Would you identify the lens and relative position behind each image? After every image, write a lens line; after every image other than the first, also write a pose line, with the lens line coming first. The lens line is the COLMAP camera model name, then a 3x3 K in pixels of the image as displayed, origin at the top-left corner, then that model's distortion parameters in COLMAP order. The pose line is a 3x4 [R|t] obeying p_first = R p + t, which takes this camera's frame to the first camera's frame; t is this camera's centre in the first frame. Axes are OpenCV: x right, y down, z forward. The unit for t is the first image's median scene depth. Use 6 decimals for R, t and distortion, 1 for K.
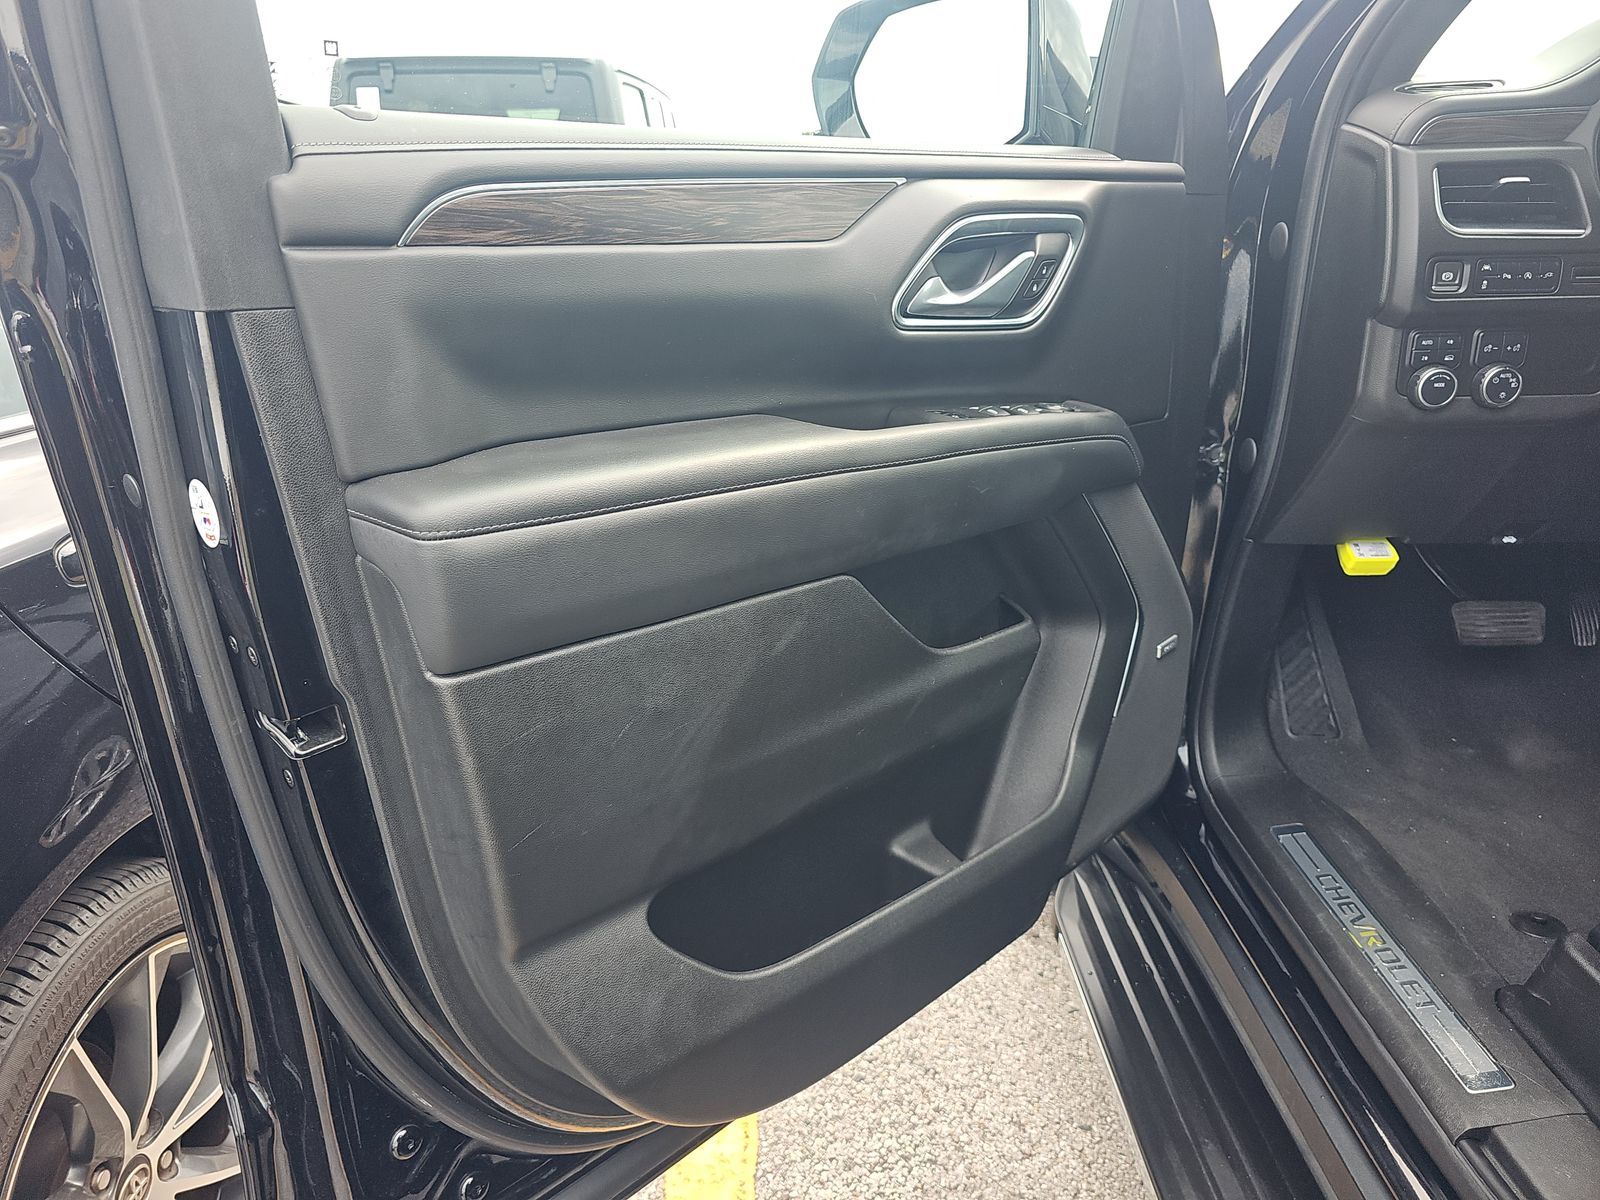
lens RADIAL K [[1095.3, 0, 800.0], [0, 1095.3, 600.0], [0, 0, 1]] dist [-0.000162, -0.000549]
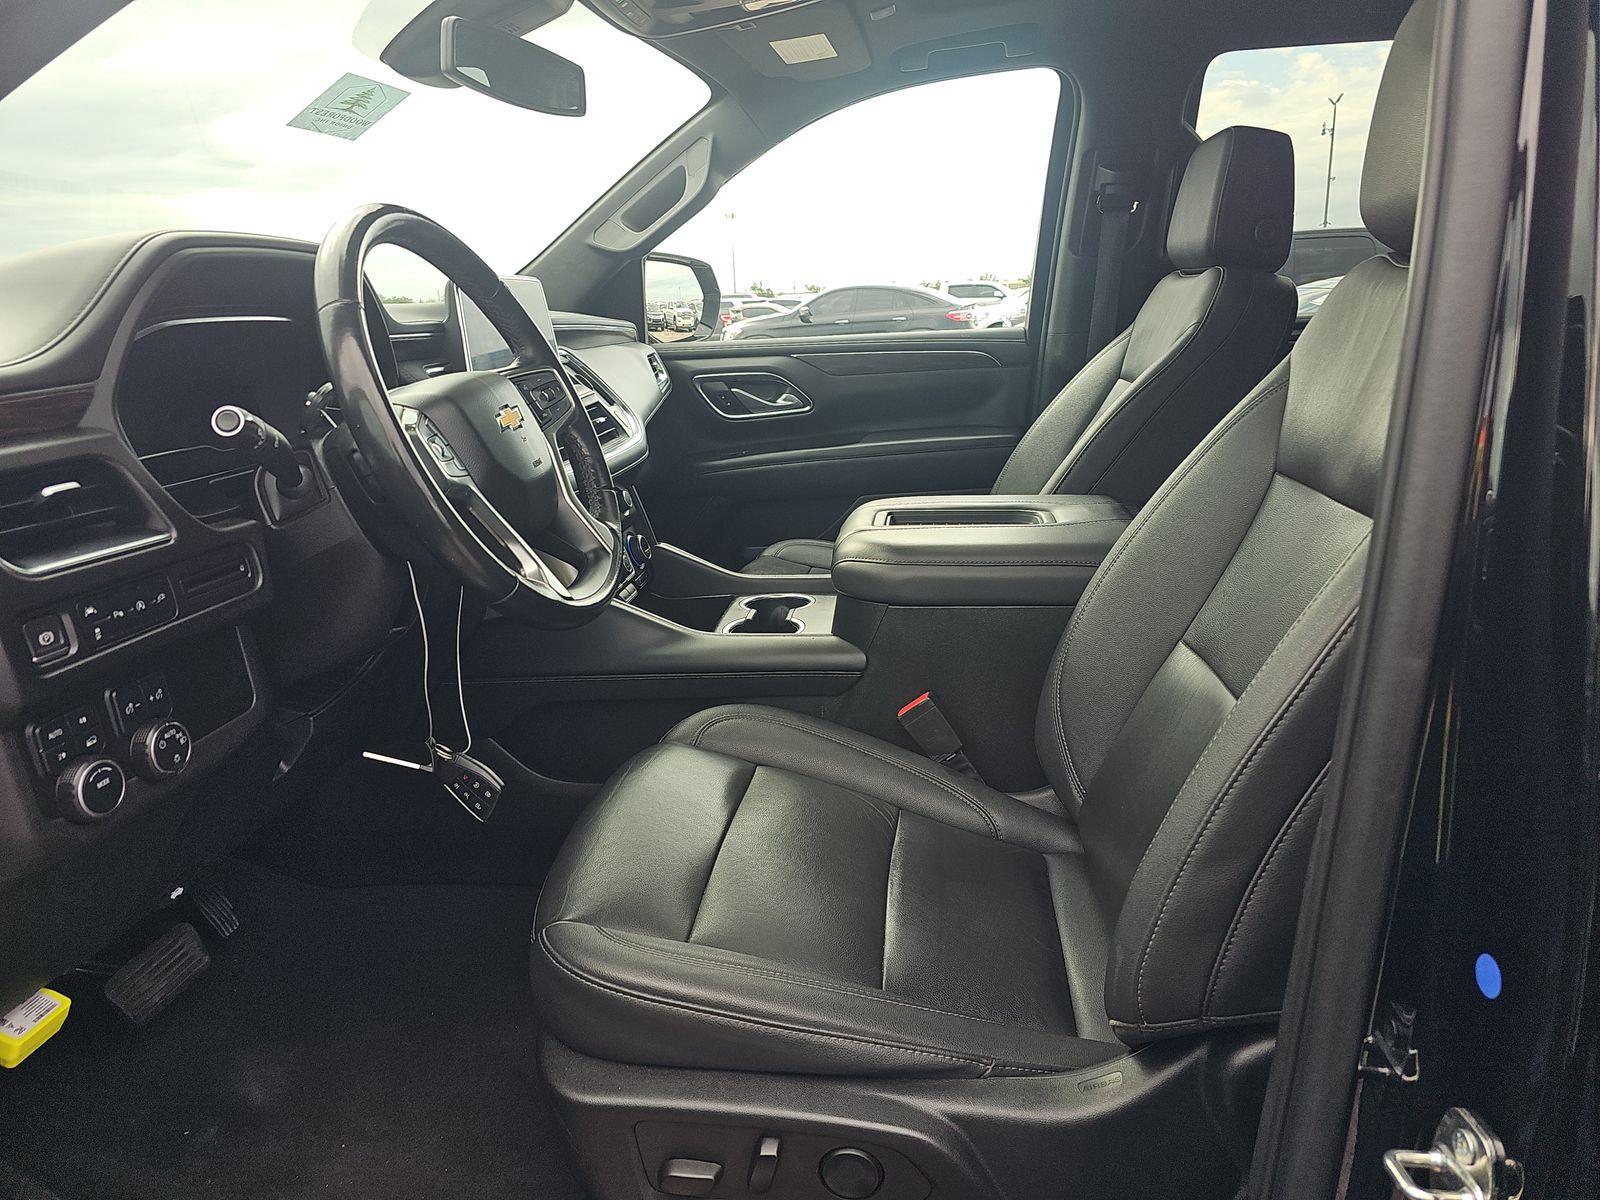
lens RADIAL K [[1059.9, 0, 800.0], [0, 1059.9, 600.0], [0, 0, 1]] dist [0.031705, 0.000402]
pose [[0.136152, -0.257874, 0.956537, 0.040575], [0.375087, 0.907068, 0.191148, -0.264141], [-0.916936, 0.332759, 0.220224, 0.426129]]
